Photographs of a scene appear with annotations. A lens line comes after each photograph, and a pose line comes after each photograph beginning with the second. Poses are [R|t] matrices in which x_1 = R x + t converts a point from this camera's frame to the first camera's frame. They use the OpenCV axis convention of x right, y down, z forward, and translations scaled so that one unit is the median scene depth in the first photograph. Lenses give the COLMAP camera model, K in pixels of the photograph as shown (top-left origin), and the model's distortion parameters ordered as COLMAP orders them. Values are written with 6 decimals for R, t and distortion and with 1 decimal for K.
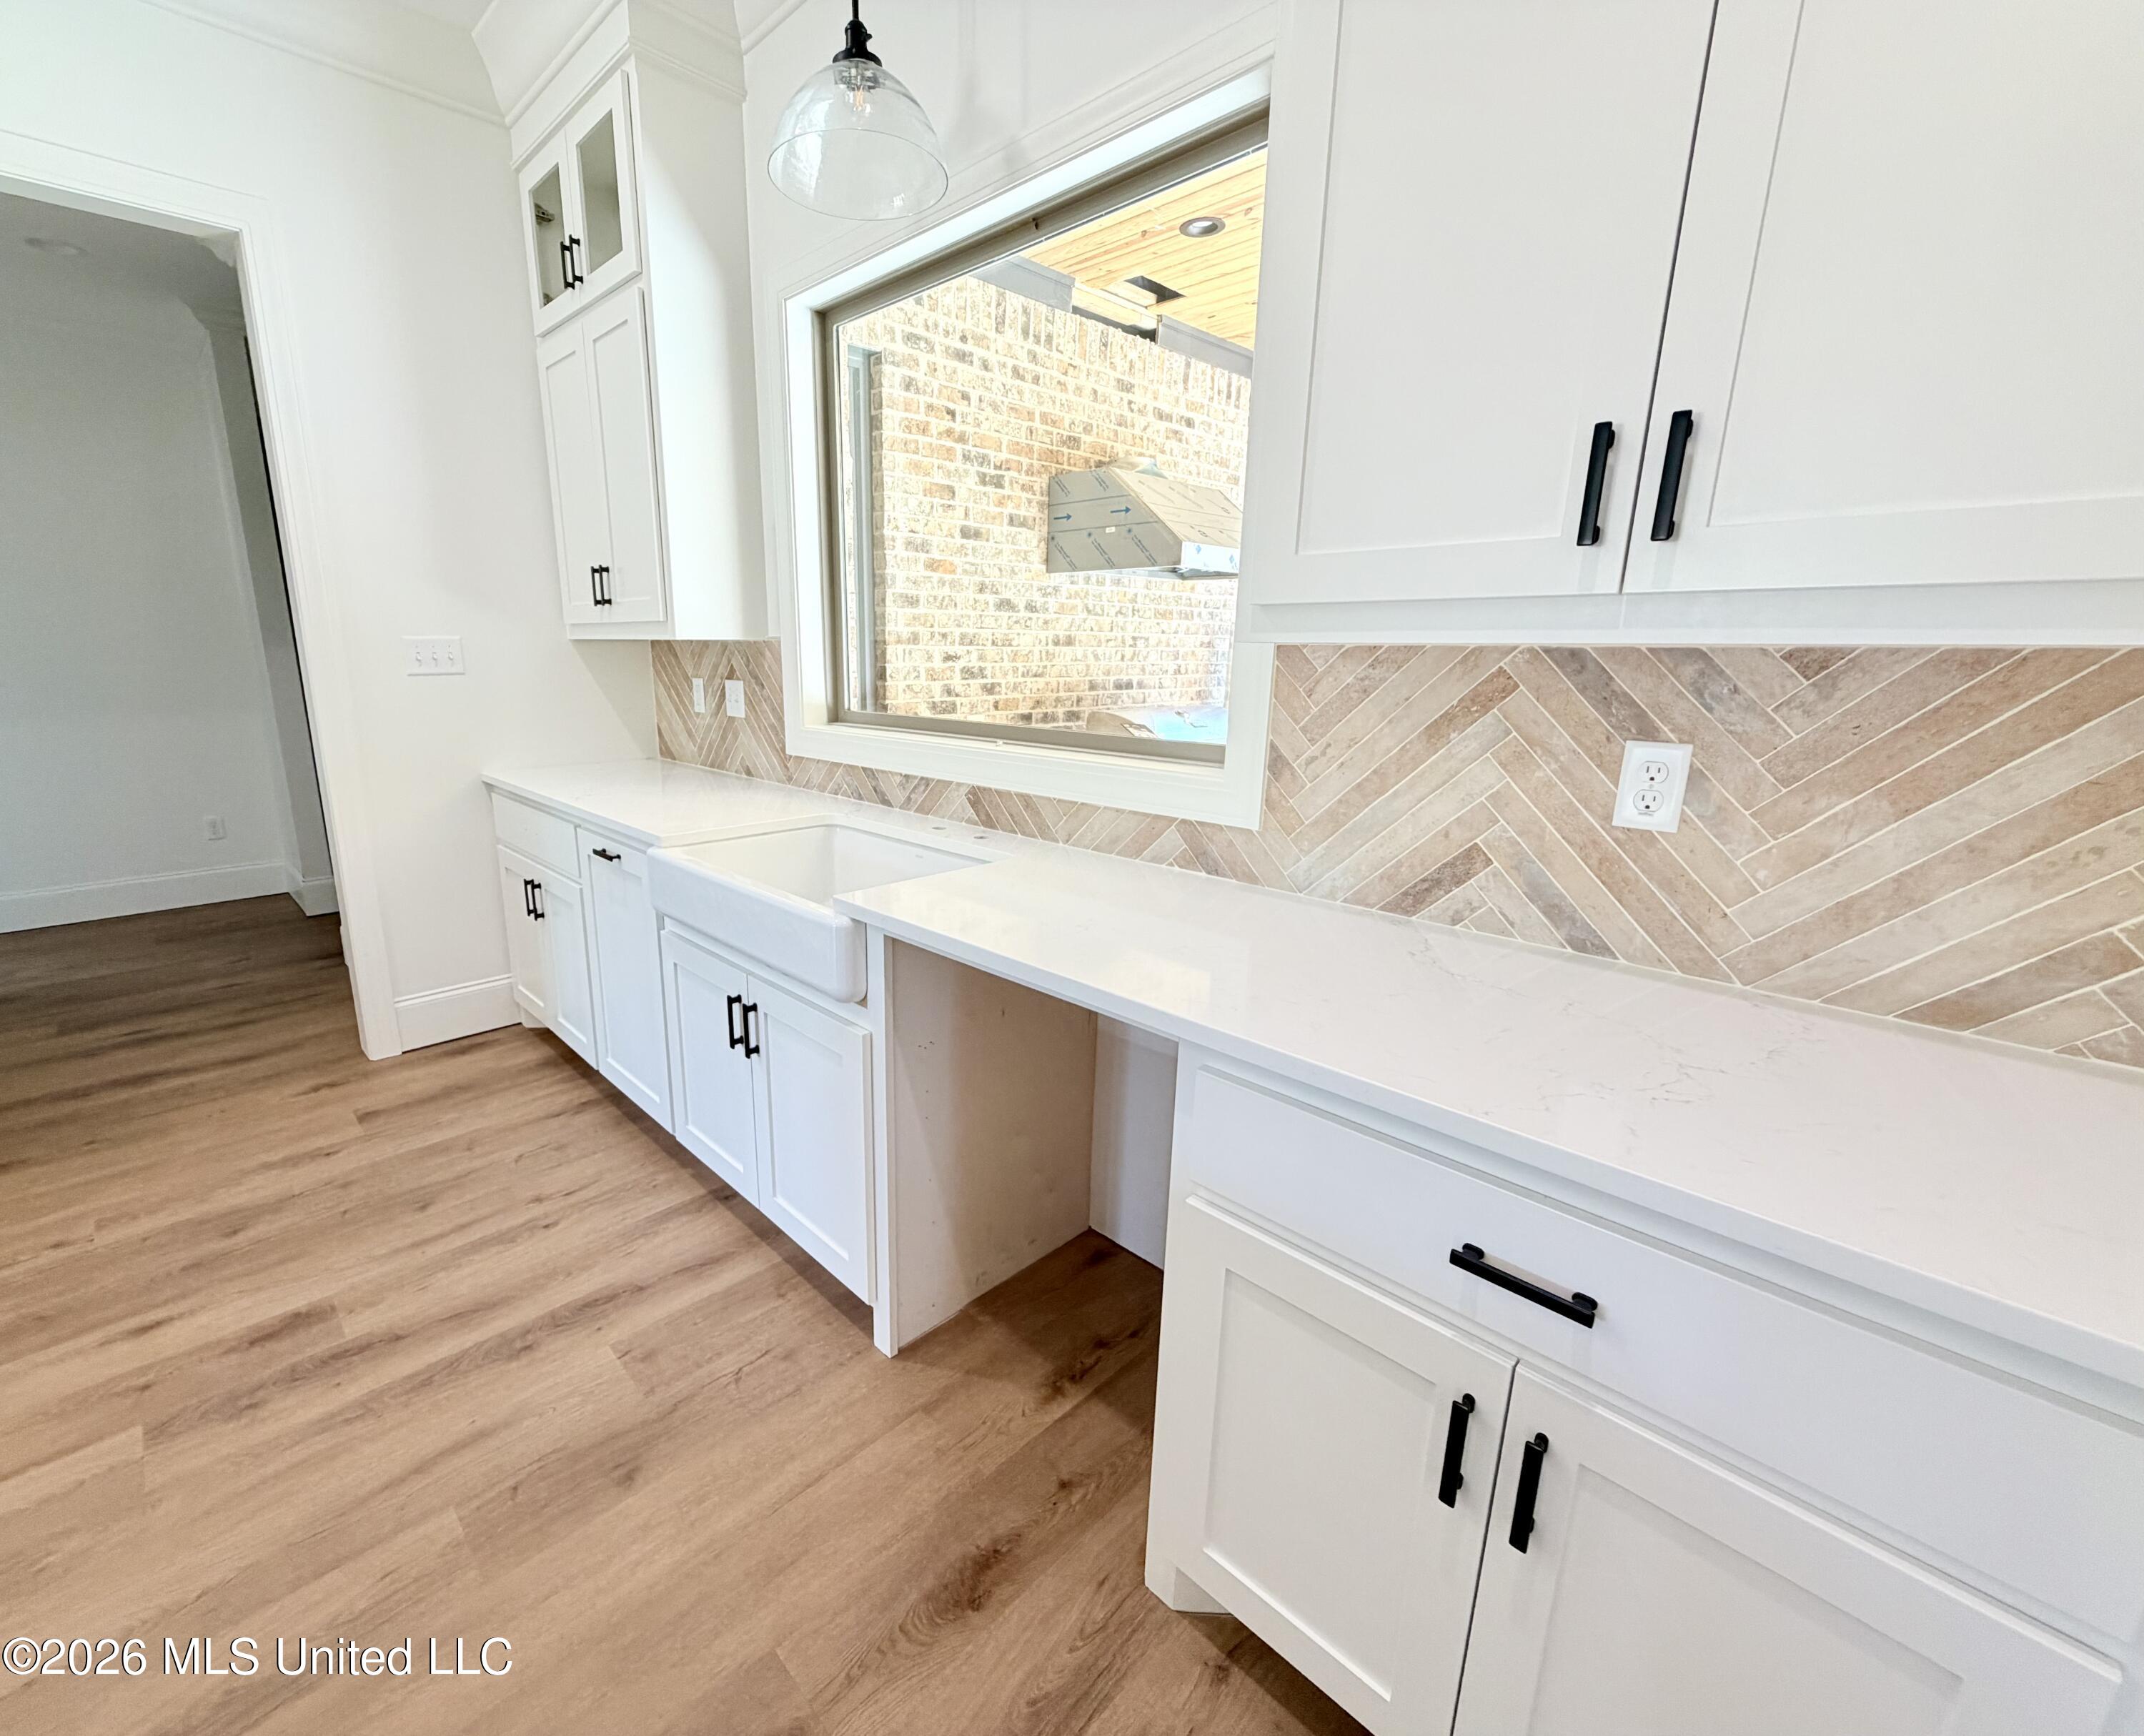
lens RADIAL K [[922.1, 0, 995.7], [0, 922.1, 868.8], [0, 0, 1]] dist [0.003670, 0.000351]
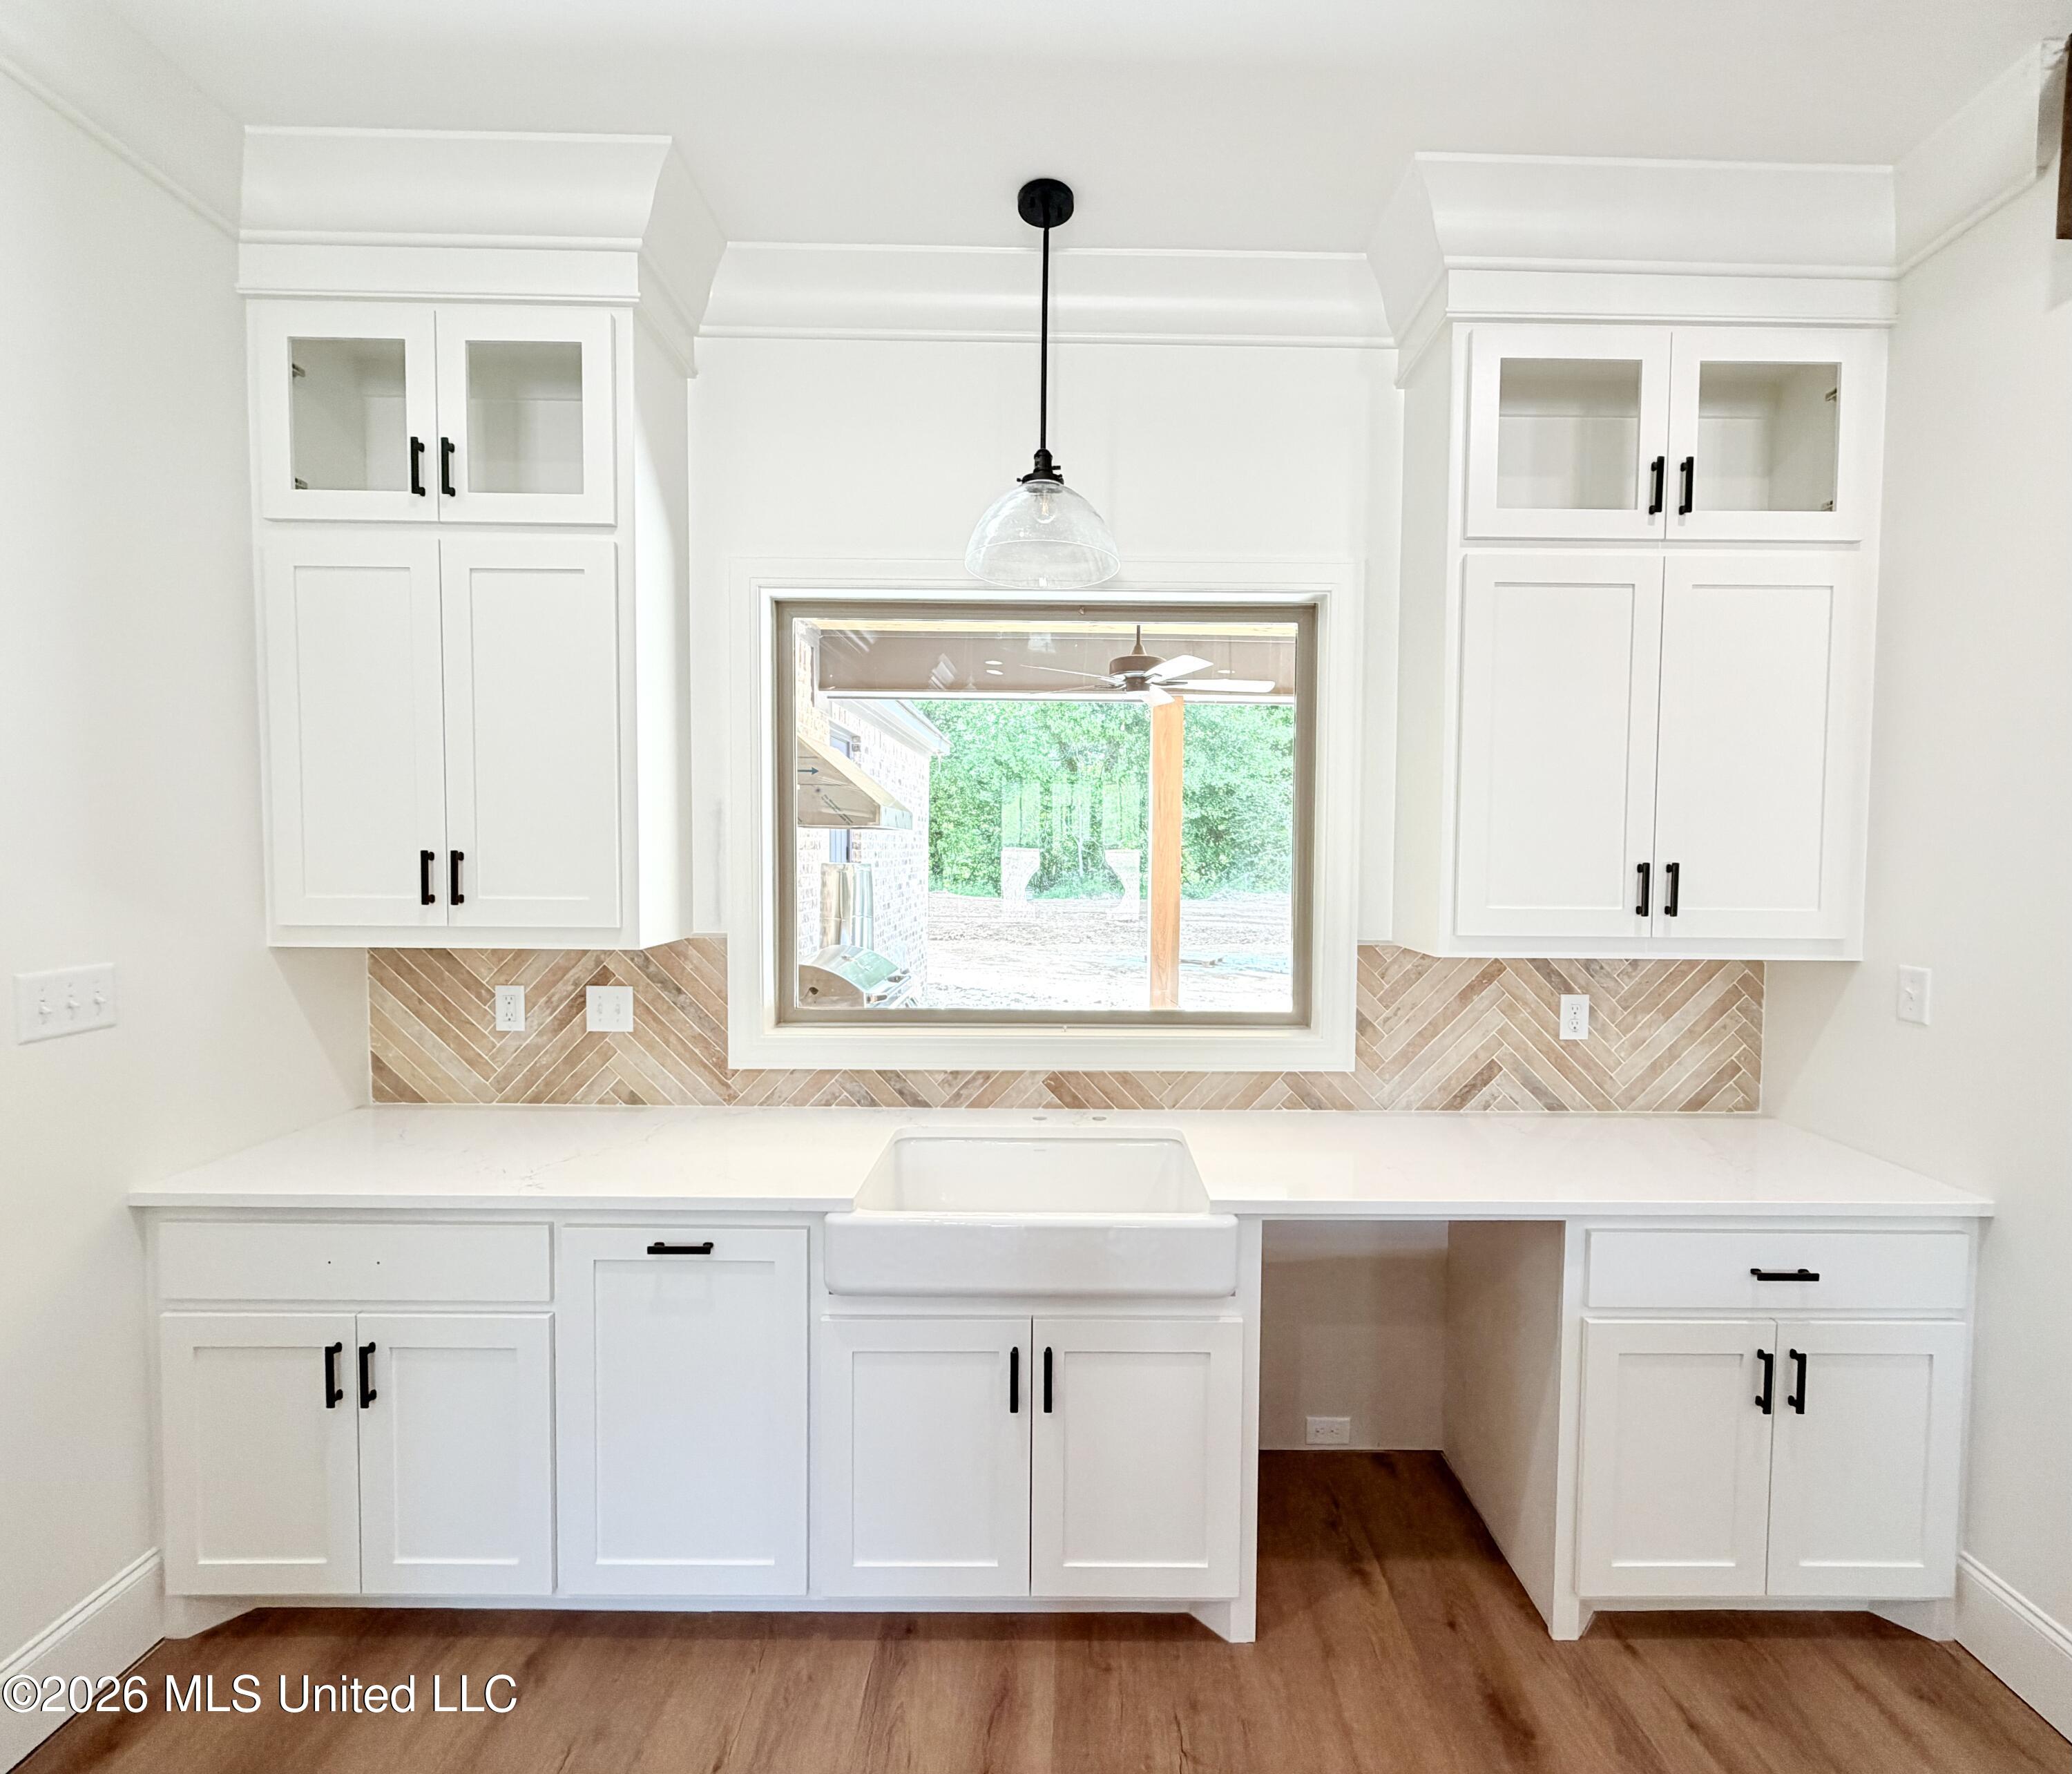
lens RADIAL K [[955.6, 0, 1036.9], [0, 955.6, 883.0], [0, 0, 1]] dist [-0.001286, -0.000030]
pose [[0.678271, -0.030132, 0.734194, -1.196419], [0.167694, 0.979140, -0.114736, -0.255976], [-0.715421, 0.200942, 0.669175, 0.327314]]
